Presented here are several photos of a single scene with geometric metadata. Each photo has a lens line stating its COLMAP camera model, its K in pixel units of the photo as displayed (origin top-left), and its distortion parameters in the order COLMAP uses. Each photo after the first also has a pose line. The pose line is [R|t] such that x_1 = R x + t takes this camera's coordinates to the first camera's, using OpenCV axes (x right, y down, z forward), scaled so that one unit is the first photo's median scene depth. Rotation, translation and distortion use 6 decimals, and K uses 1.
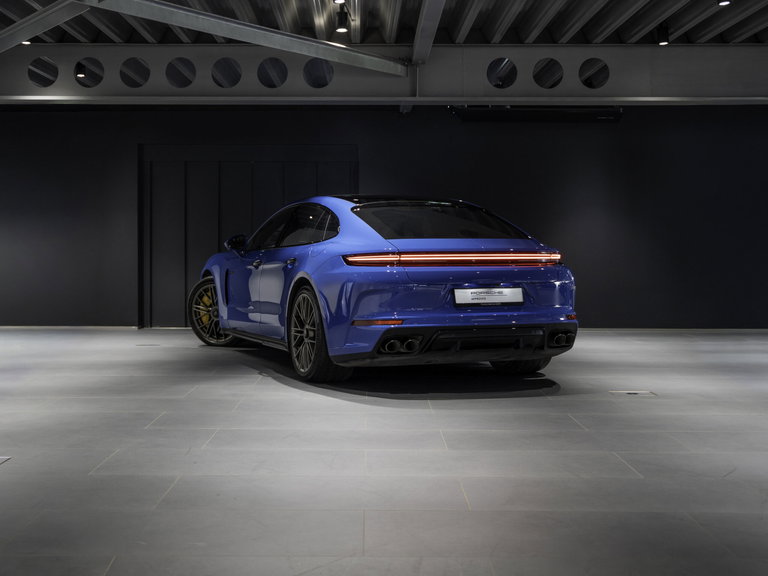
lens RADIAL K [[787.8, 0, 379.2], [0, 787.8, 285.9], [0, 0, 1]] dist [0.001059, 0.000000]
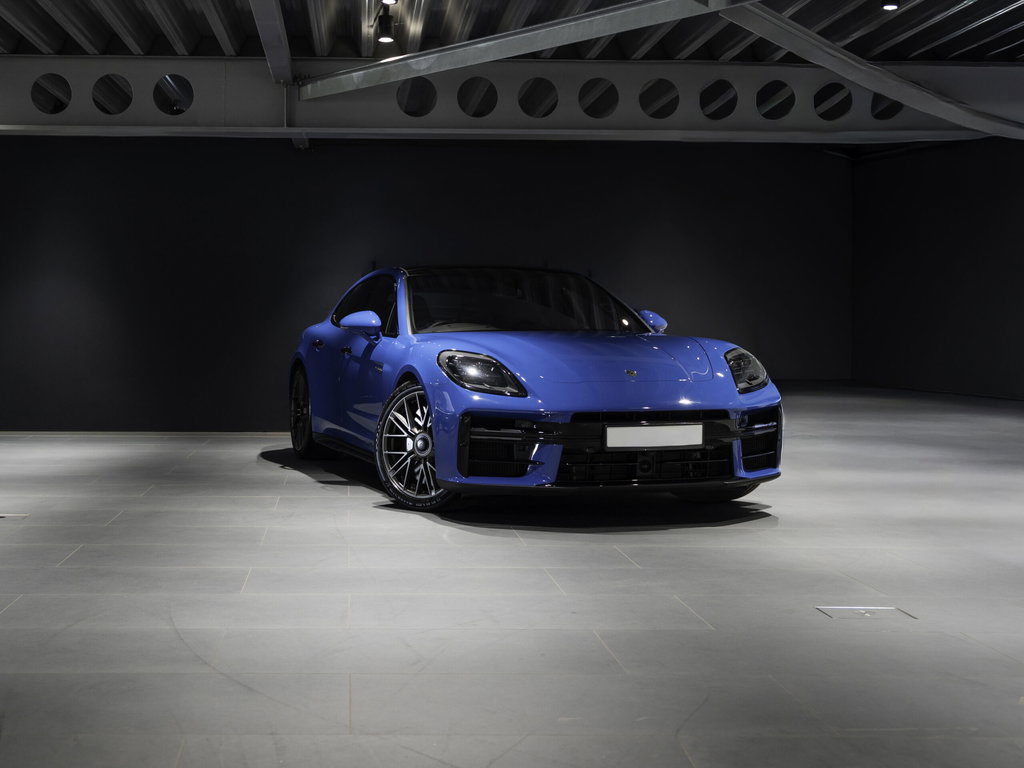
lens RADIAL K [[1042.3, 0, 520.4], [0, 1042.3, 384.7], [0, 0, 1]] dist [-0.000485, 0.000000]
pose [[0.999683, 0.012483, -0.021843, 0.116815], [-0.012389, 0.999913, 0.004475, -0.000097], [0.021897, -0.004203, 0.999751, 0.001905]]
